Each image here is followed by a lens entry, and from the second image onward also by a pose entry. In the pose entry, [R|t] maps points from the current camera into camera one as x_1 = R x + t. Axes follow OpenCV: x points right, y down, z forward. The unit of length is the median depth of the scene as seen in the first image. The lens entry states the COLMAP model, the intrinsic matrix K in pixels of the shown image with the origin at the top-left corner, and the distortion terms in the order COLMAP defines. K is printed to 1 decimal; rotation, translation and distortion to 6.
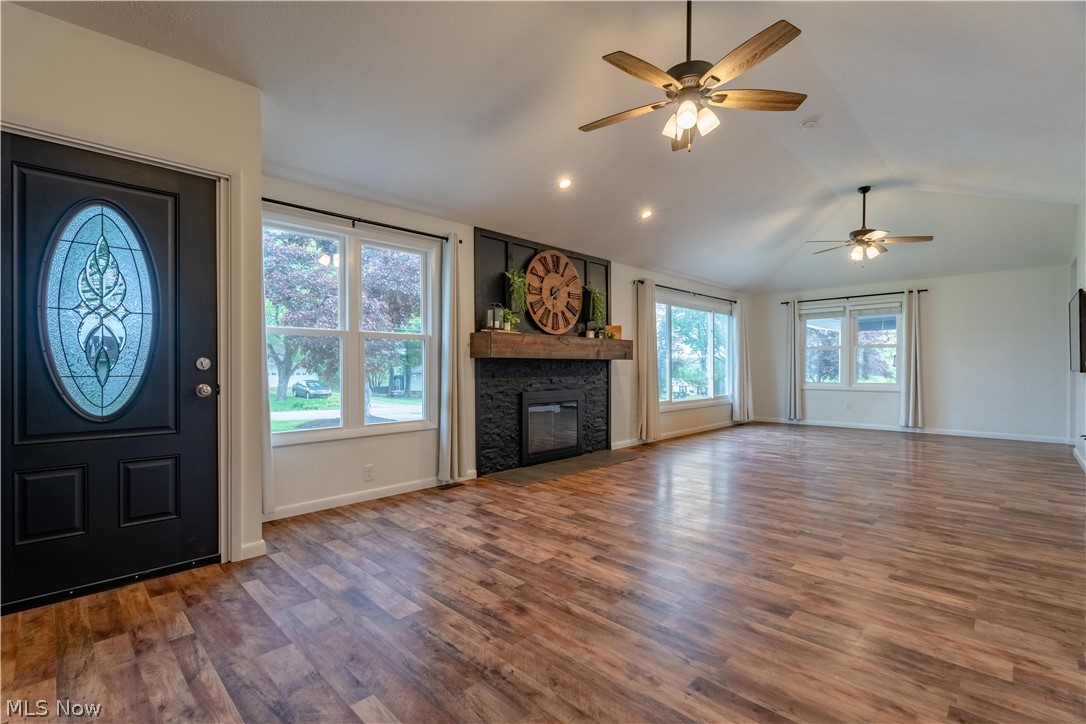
lens RADIAL K [[474.1, 0, 529.1], [0, 474.1, 367.7], [0, 0, 1]] dist [-0.004376, -0.000323]
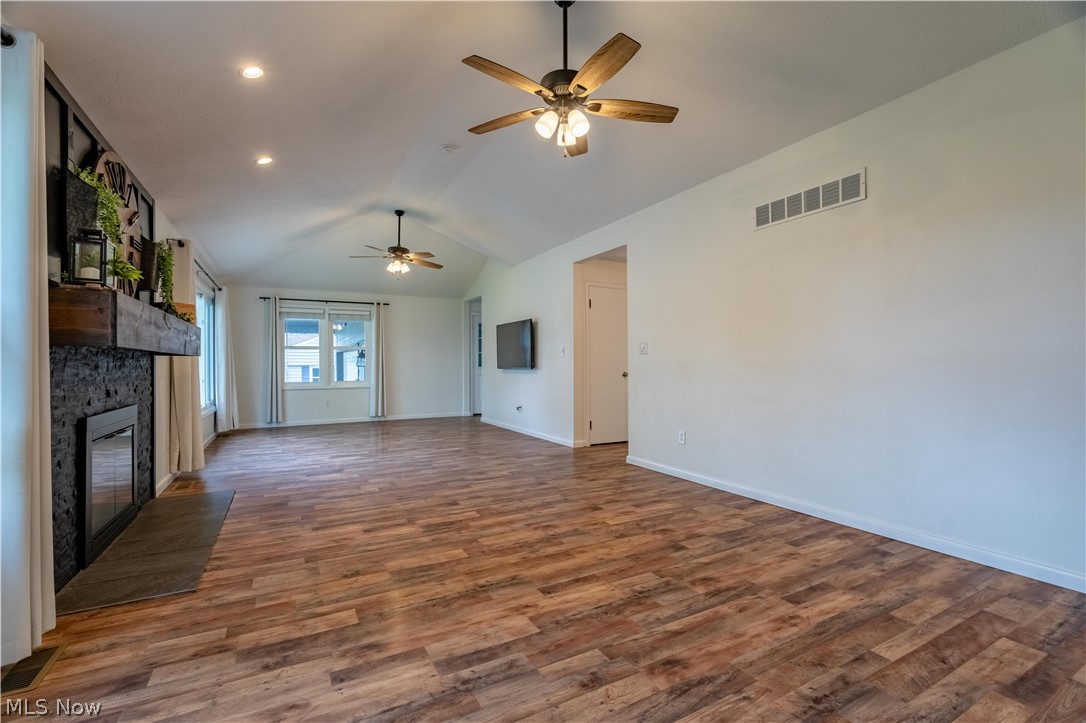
lens RADIAL K [[474.1, 0, 541.5], [0, 474.1, 360.9], [0, 0, 1]] dist [-0.004376, -0.000323]
pose [[0.292297, 0.008662, 0.956288, -0.582356], [0.006319, 0.999920, -0.010989, 0.000586], [-0.956307, 0.009255, 0.292219, 0.657513]]
